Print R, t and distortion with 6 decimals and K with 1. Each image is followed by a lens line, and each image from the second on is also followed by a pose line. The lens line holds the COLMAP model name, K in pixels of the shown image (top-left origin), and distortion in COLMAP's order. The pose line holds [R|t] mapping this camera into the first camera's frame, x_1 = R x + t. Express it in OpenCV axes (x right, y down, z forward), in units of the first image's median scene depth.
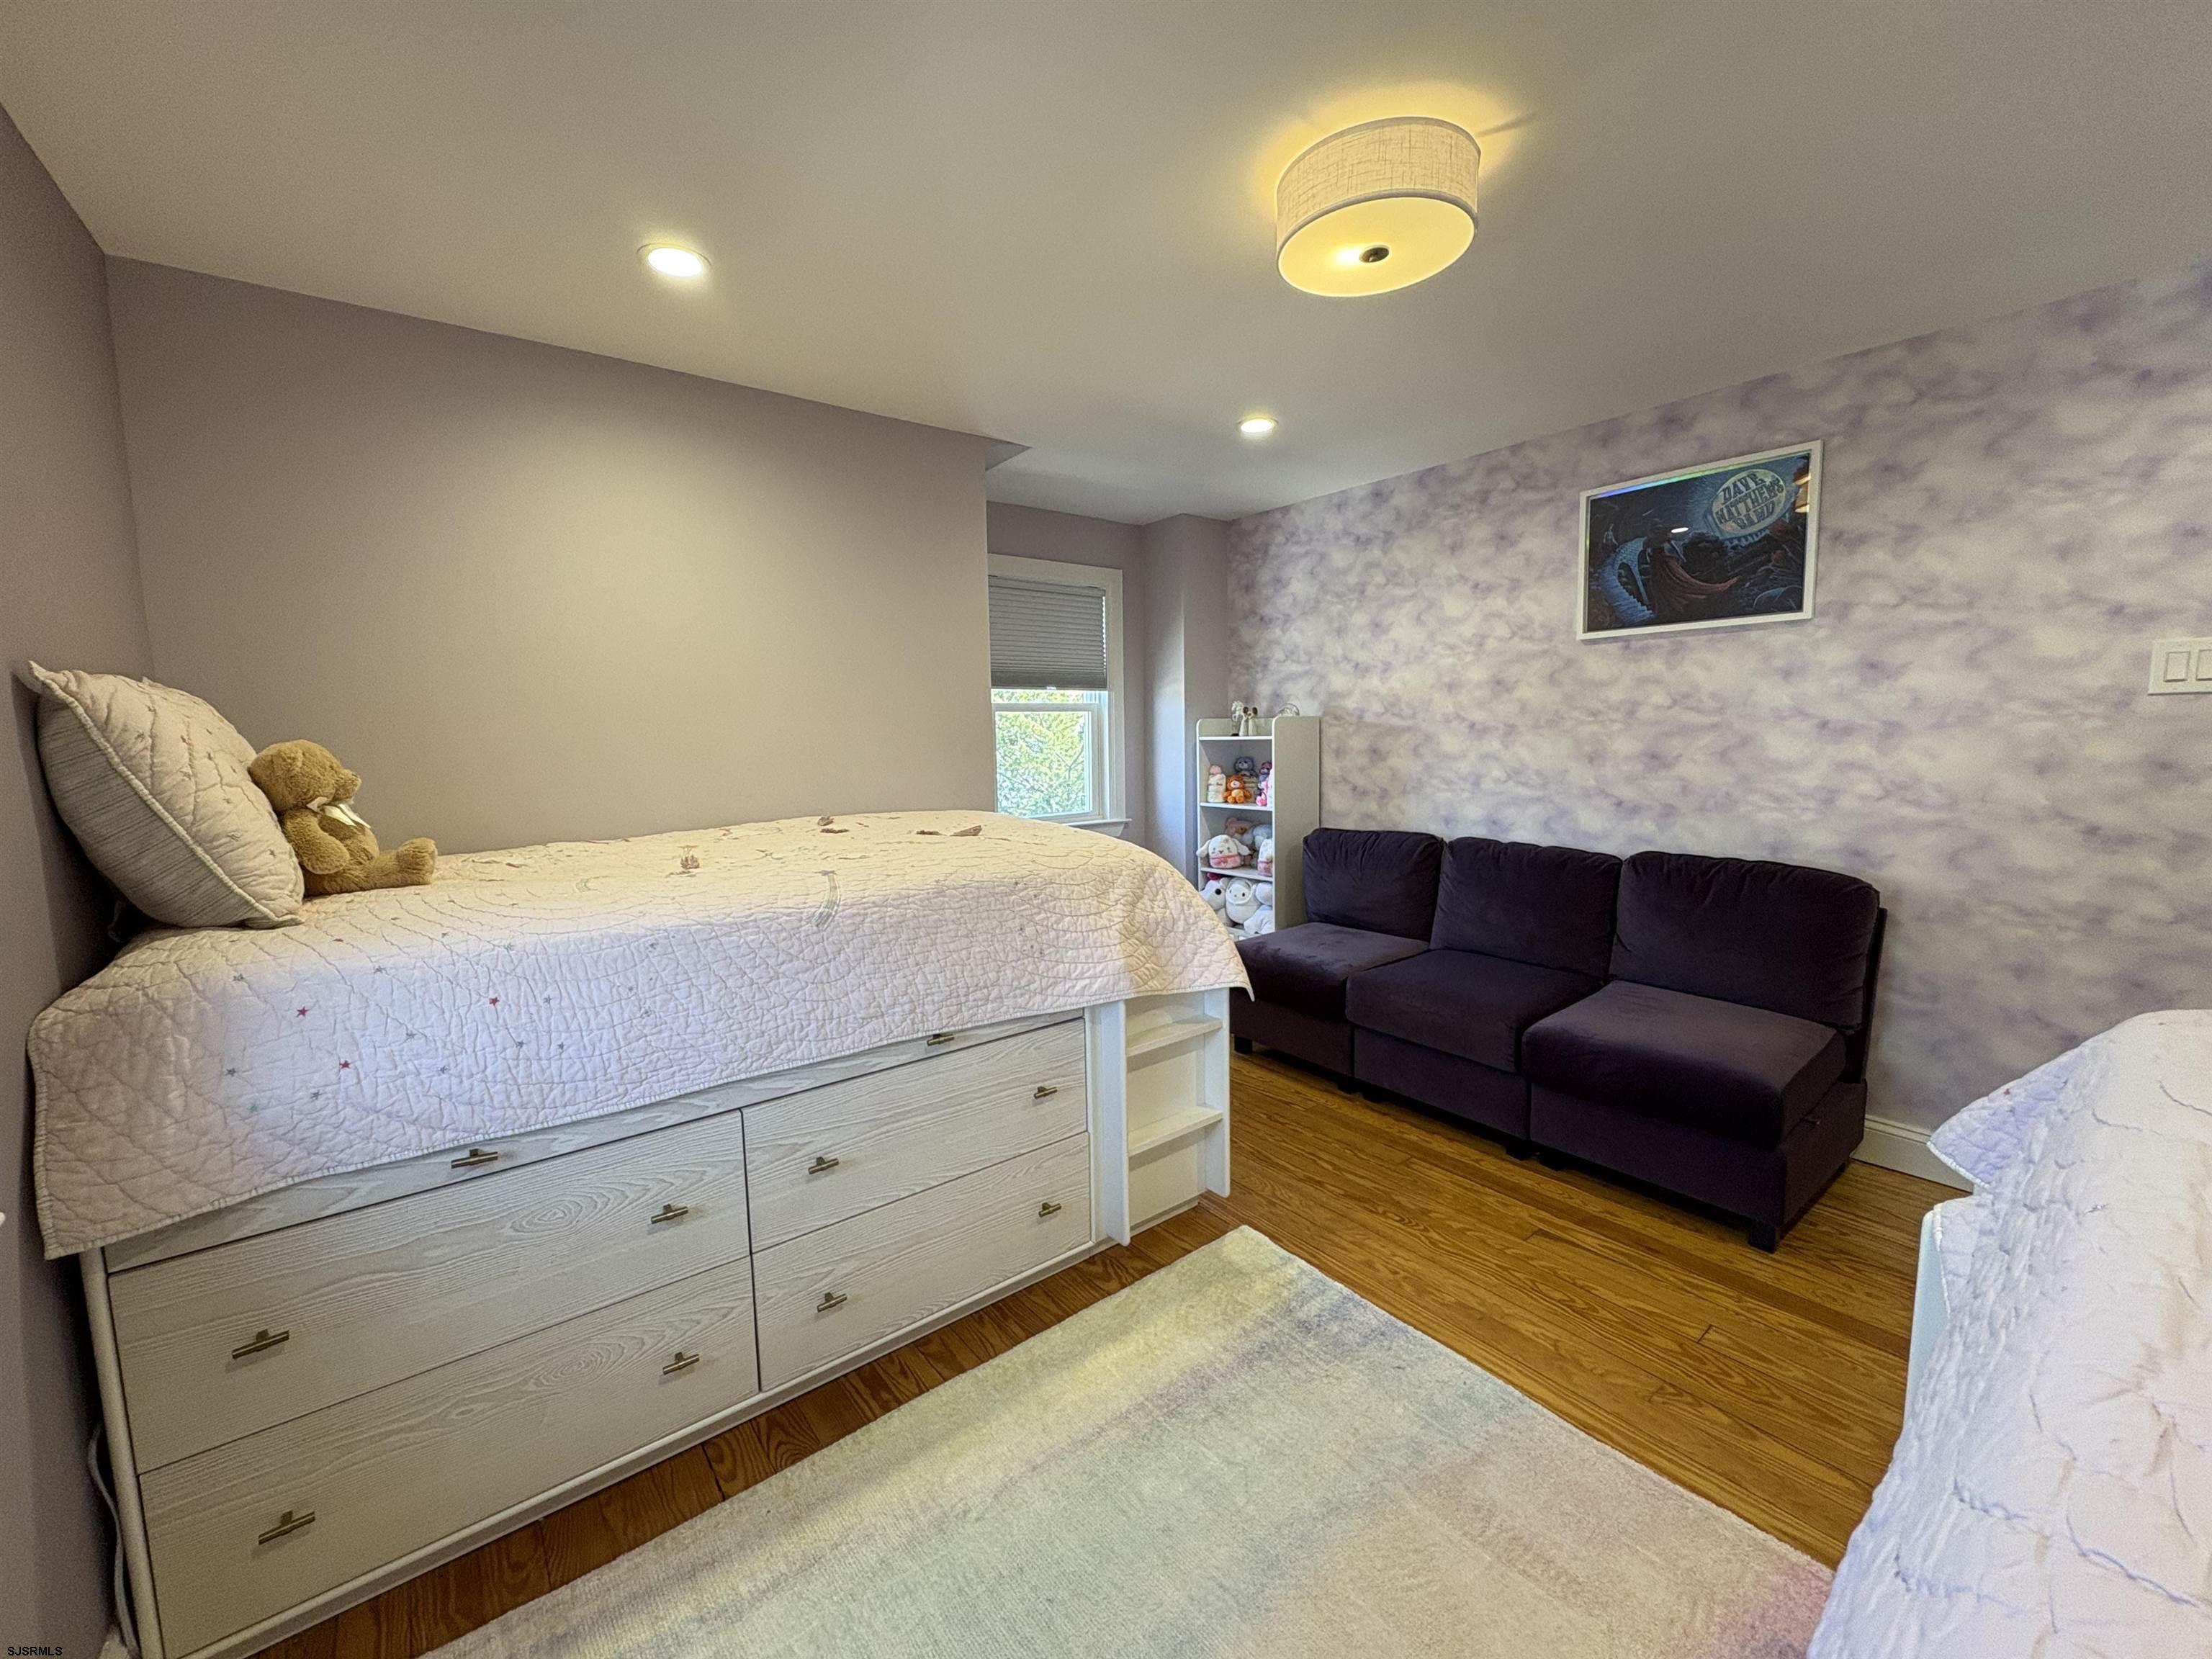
lens RADIAL K [[880.4, 0, 1101.2], [0, 880.4, 829.0], [0, 0, 1]] dist [0.002006, -0.000064]
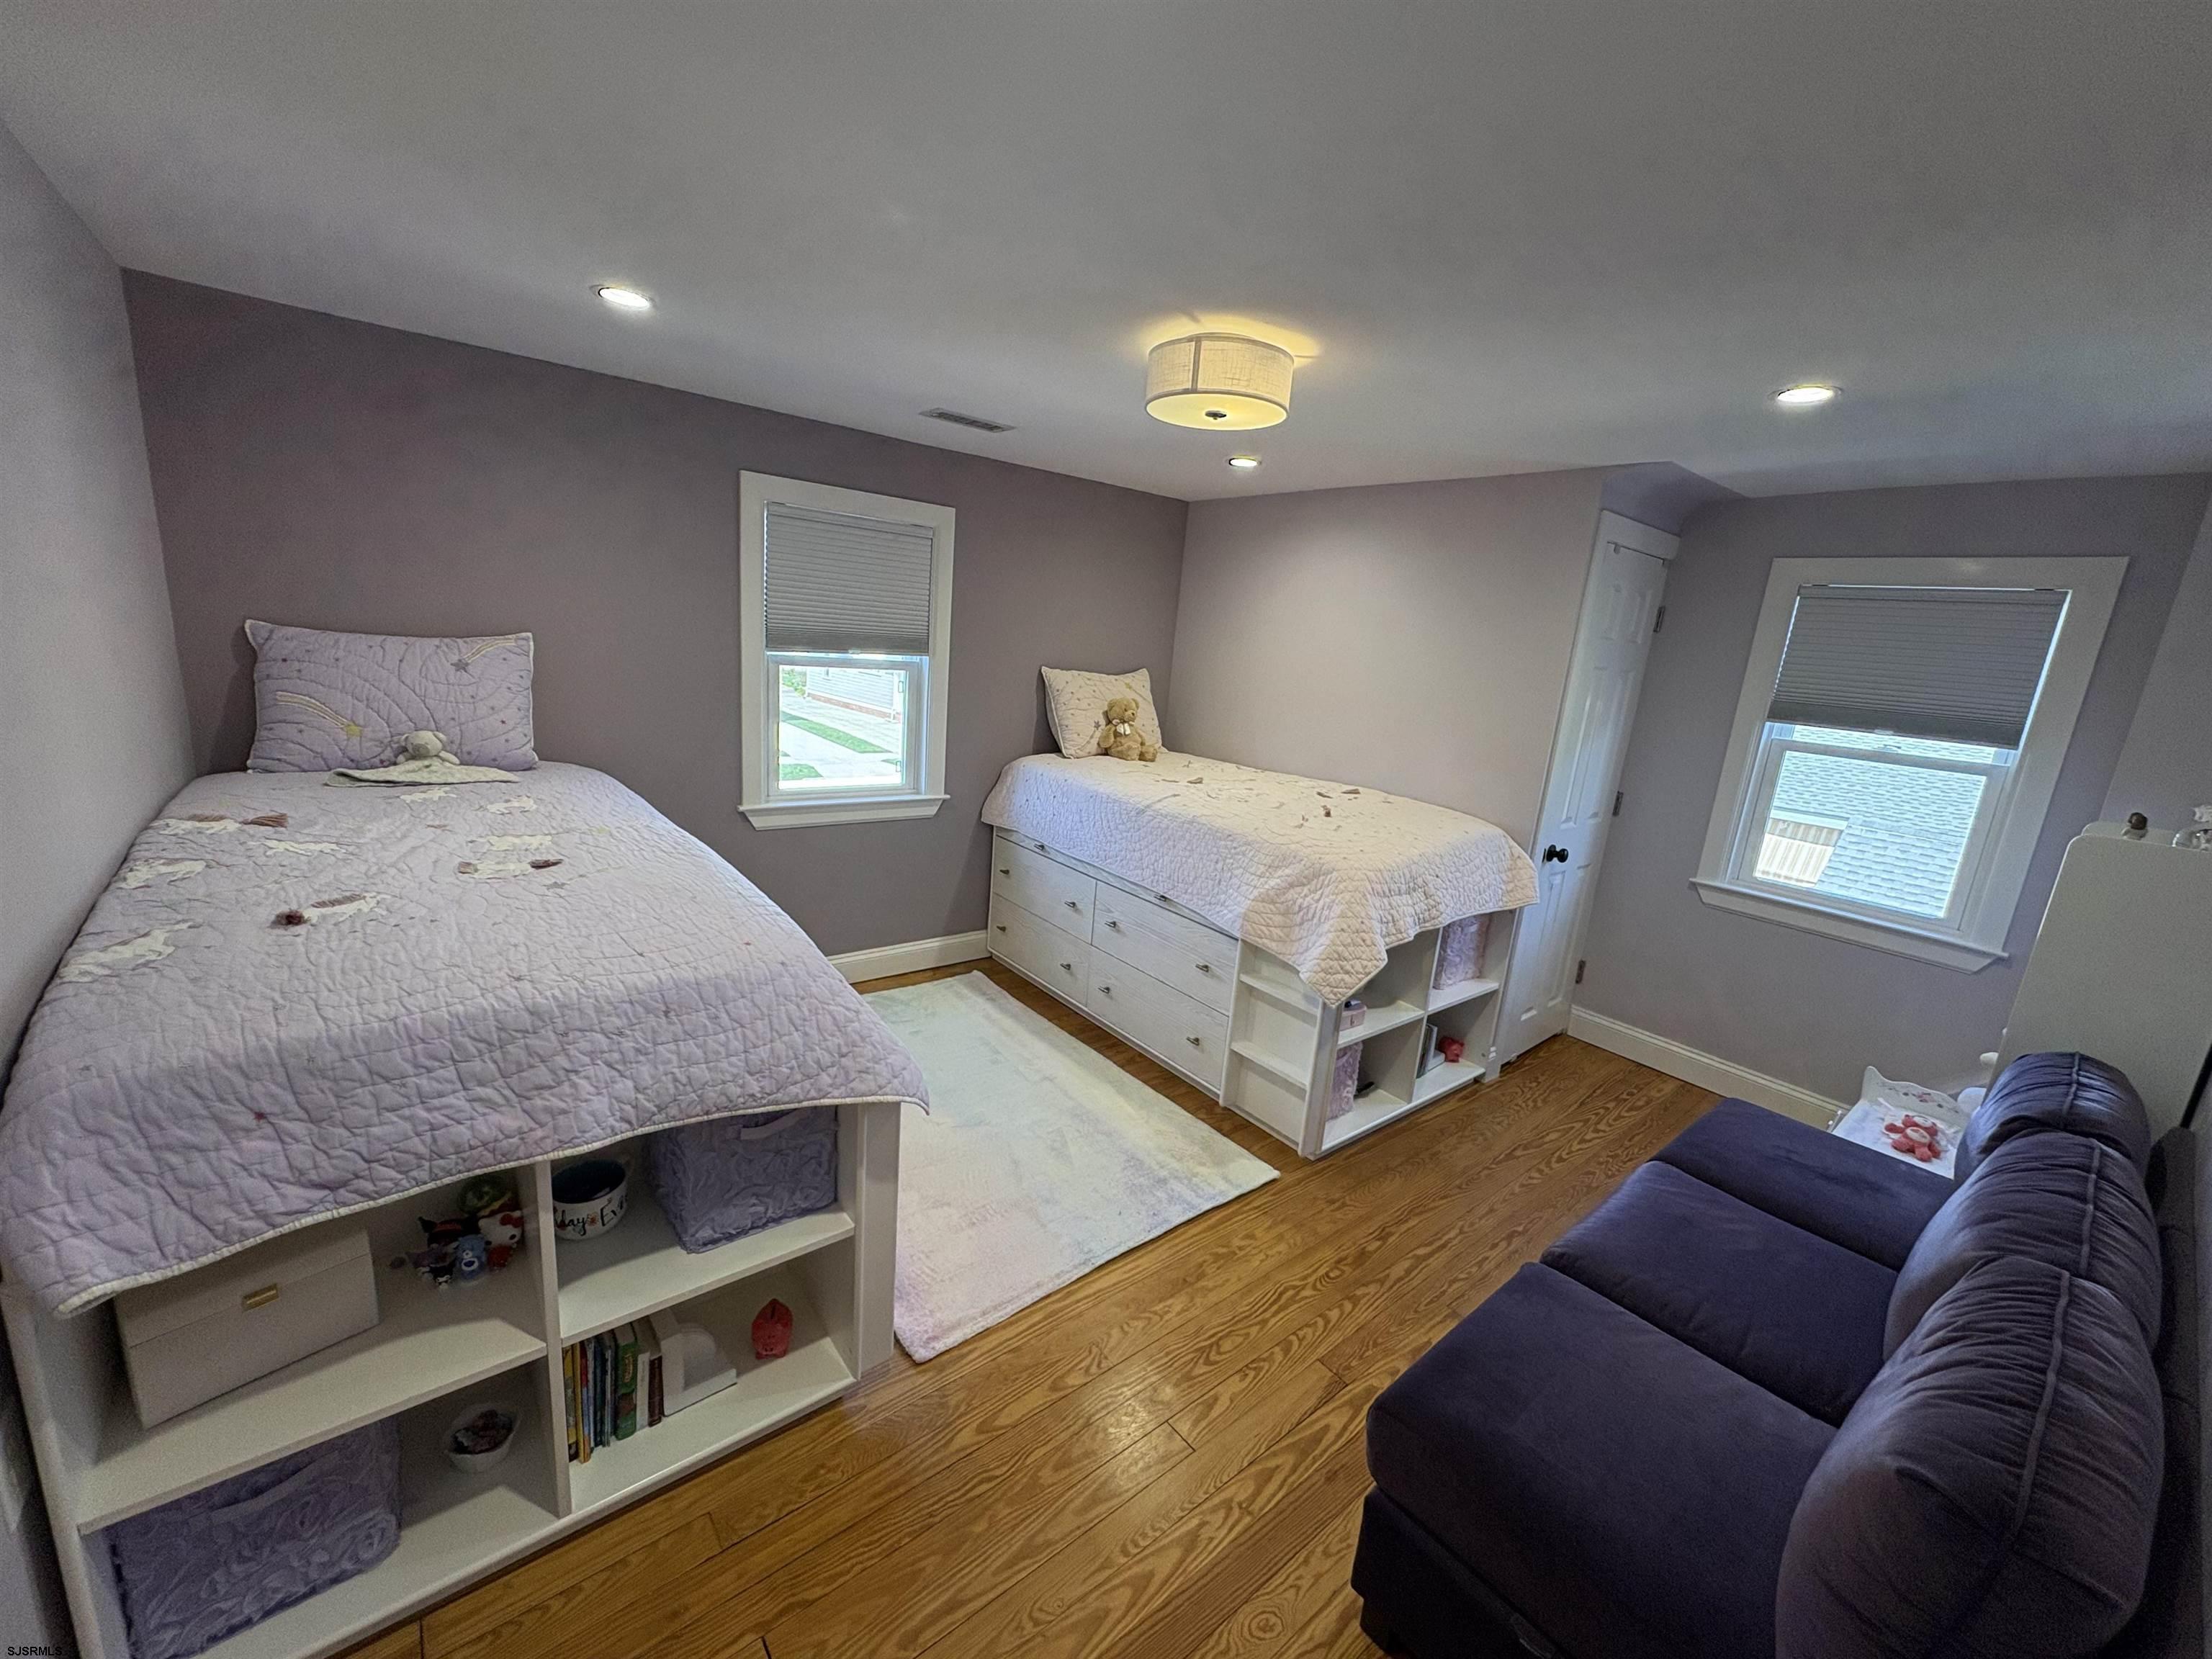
lens RADIAL K [[880.4, 0, 1101.2], [0, 880.4, 829.0], [0, 0, 1]] dist [0.002006, -0.000064]
pose [[0.014507, 0.243896, -0.969693, 1.570810], [-0.196590, 0.951562, 0.236395, -0.303679], [0.980378, 0.187203, 0.061751, 0.775504]]
